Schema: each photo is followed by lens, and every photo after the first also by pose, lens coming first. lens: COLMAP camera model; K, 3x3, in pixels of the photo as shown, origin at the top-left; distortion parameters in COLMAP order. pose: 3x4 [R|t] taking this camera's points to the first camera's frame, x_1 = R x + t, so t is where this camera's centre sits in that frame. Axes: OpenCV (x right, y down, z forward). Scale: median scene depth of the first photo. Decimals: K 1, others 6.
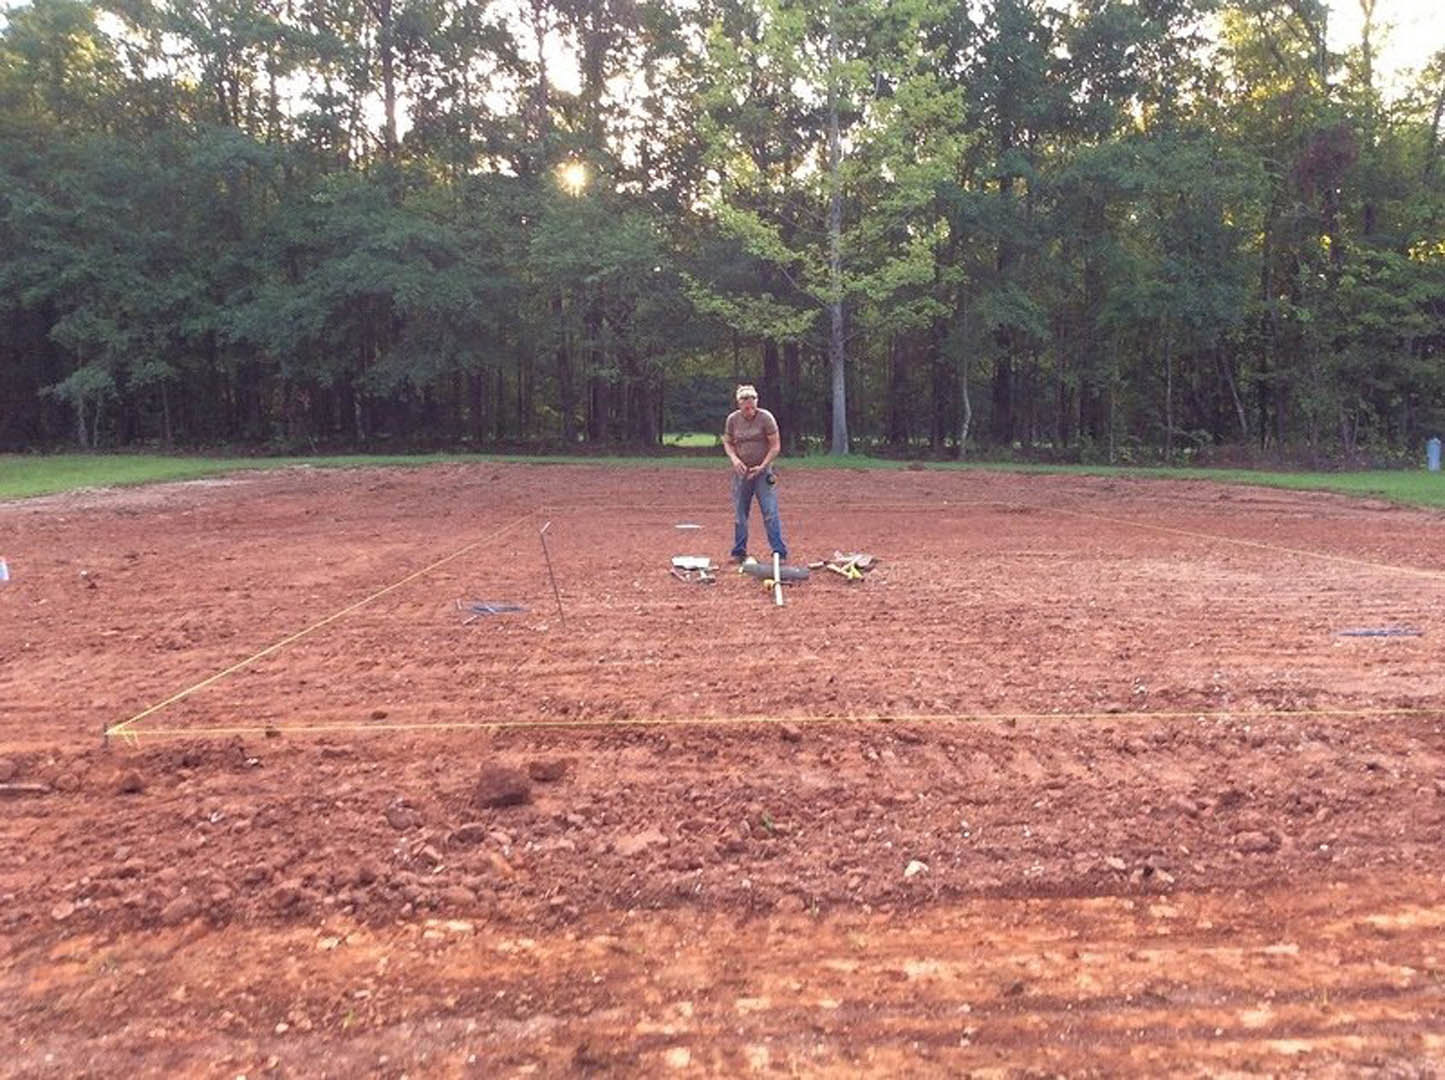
lens RADIAL K [[1300.3, 0, 722.9], [0, 1300.3, 538.0], [0, 0, 1]] dist [0.098224, -0.196132]
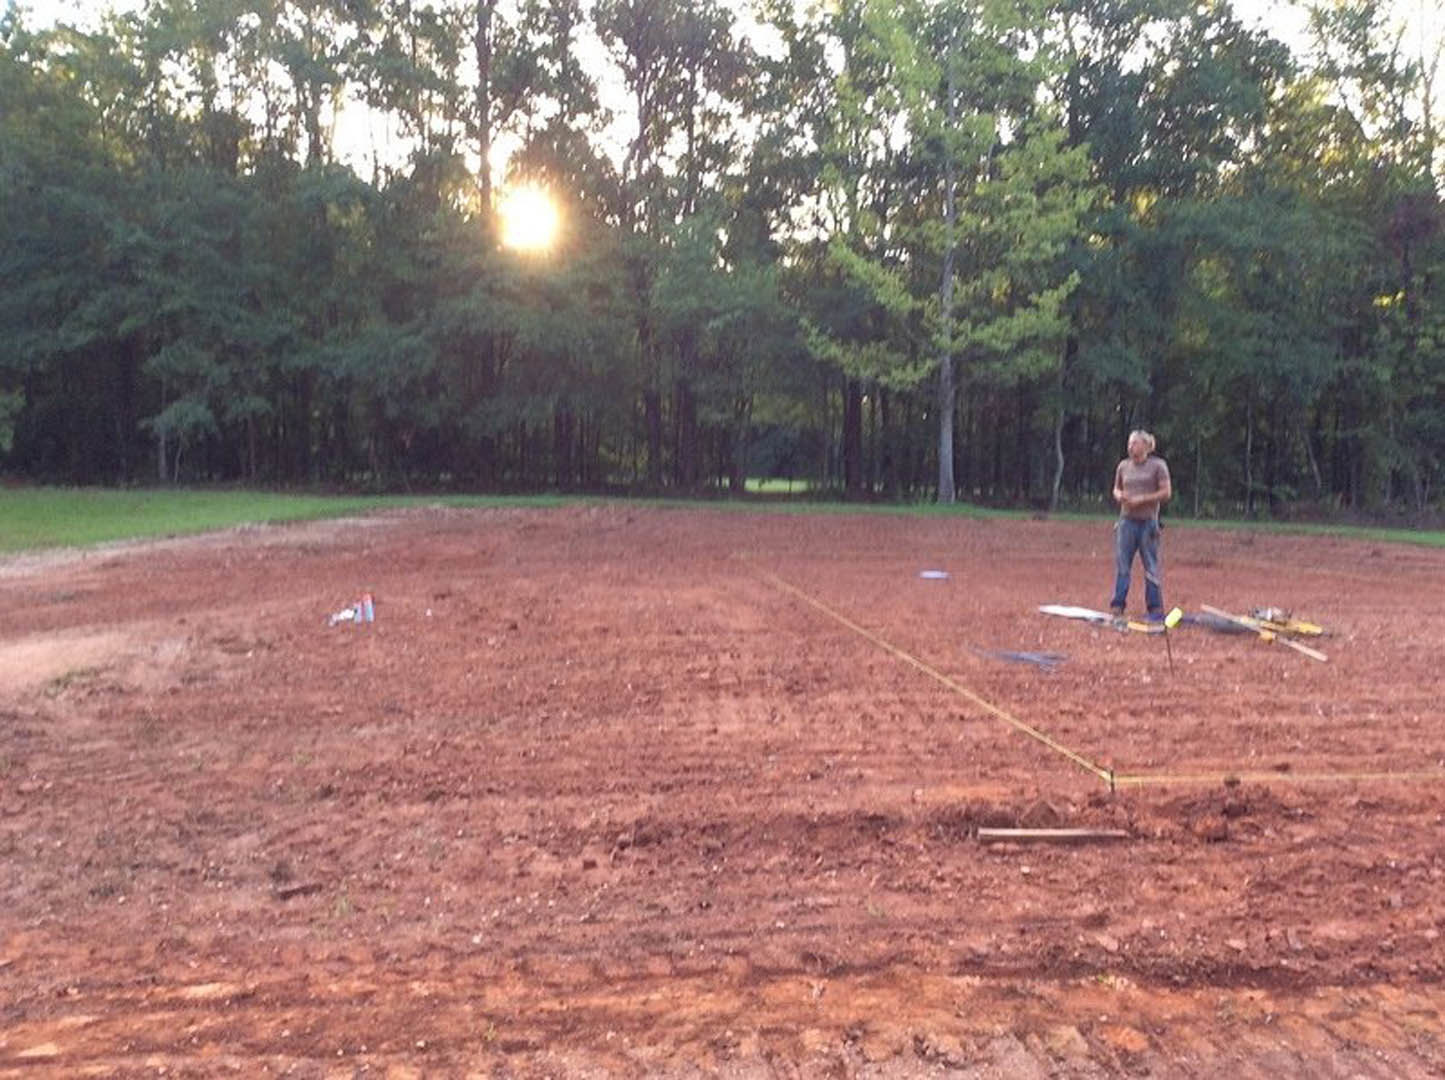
lens RADIAL K [[1300.3, 0, 724.5], [0, 1300.3, 541.4], [0, 0, 1]] dist [0.098224, -0.196132]
pose [[0.999039, 0.017617, 0.040123, -0.117516], [-0.016315, 0.999337, -0.032562, 0.000912], [-0.040670, 0.031876, 0.998664, 0.005410]]
